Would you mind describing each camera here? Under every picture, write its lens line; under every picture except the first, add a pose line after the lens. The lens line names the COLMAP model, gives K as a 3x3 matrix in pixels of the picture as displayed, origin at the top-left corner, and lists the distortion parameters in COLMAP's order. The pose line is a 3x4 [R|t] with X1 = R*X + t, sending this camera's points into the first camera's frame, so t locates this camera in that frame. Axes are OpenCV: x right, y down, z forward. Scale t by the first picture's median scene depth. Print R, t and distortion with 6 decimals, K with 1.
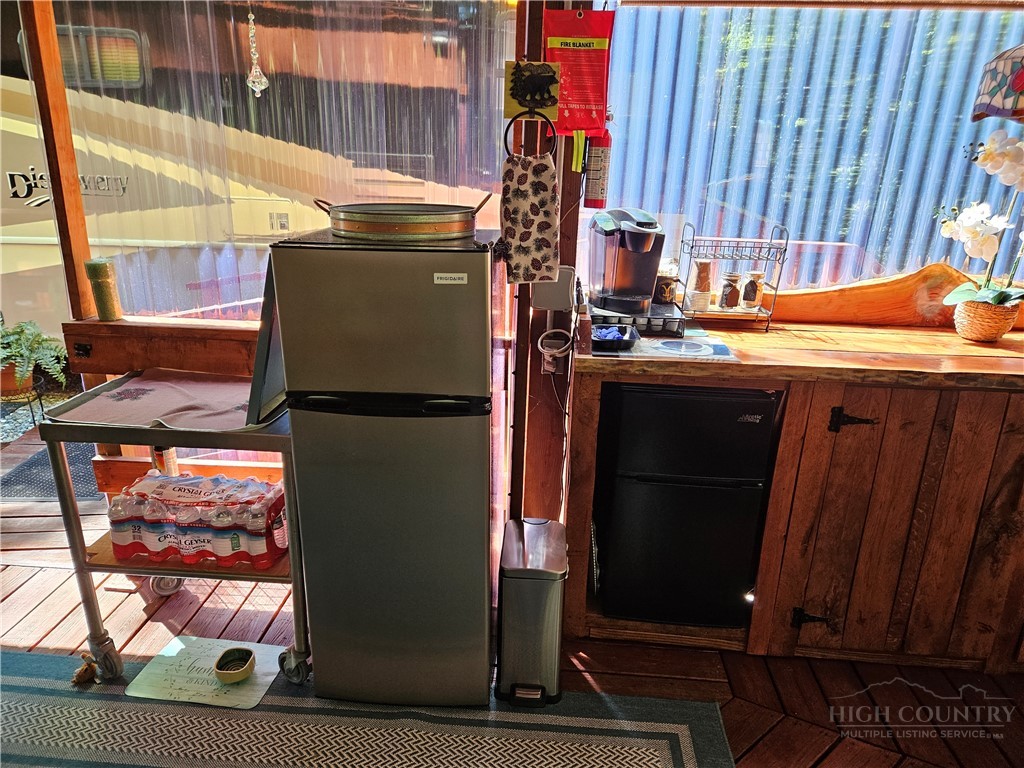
lens RADIAL K [[664.5, 0, 512.0], [0, 664.5, 384.0], [0, 0, 1]] dist [0.030224, -0.001225]
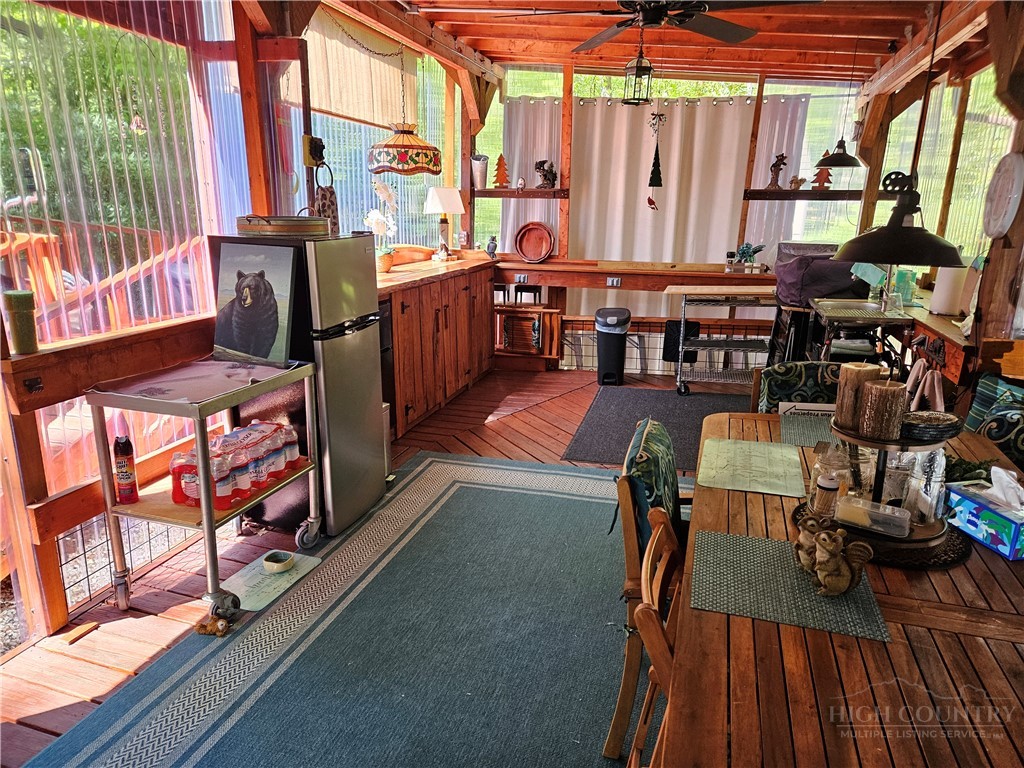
lens RADIAL K [[664.5, 0, 512.0], [0, 664.5, 384.0], [0, 0, 1]] dist [0.030224, -0.001225]
pose [[0.225410, -0.274996, 0.934649, -1.446386], [0.300295, 0.932241, 0.201865, -0.042929], [-0.926830, 0.235168, 0.292716, 0.093591]]
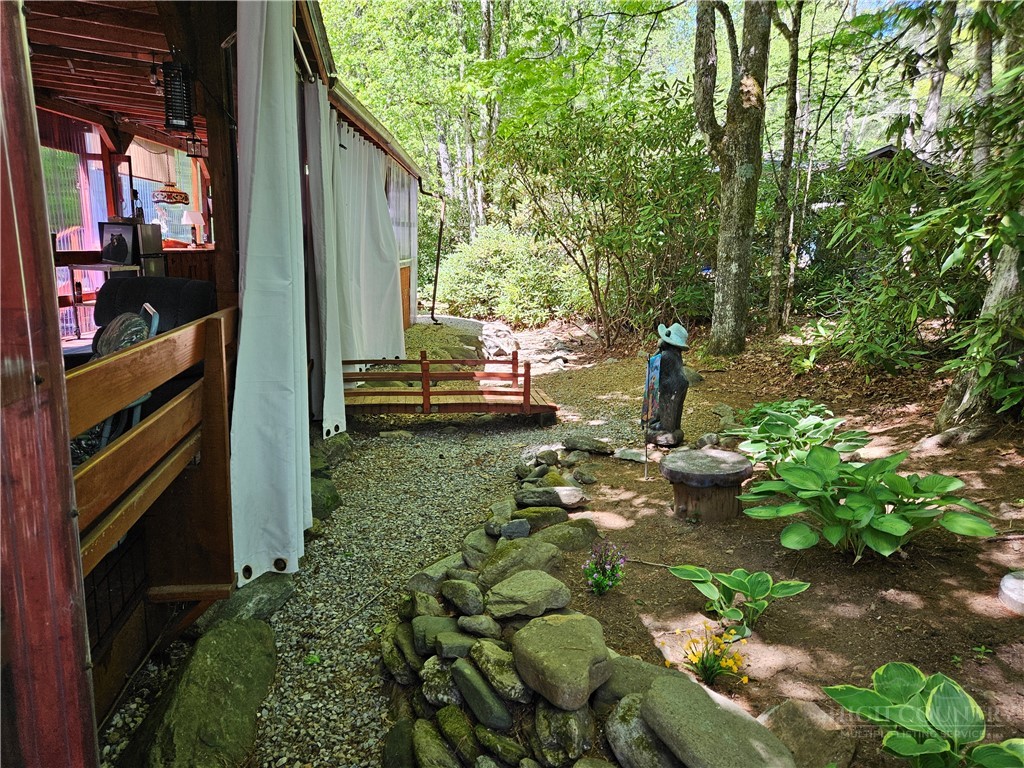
lens RADIAL K [[664.5, 0, 512.0], [0, 664.5, 384.0], [0, 0, 1]] dist [0.030224, -0.001225]
pose [[-0.088224, -0.228085, 0.969636, -4.469761], [0.283375, 0.927463, 0.243949, 0.369542], [-0.954943, 0.296292, -0.017191, -0.974687]]
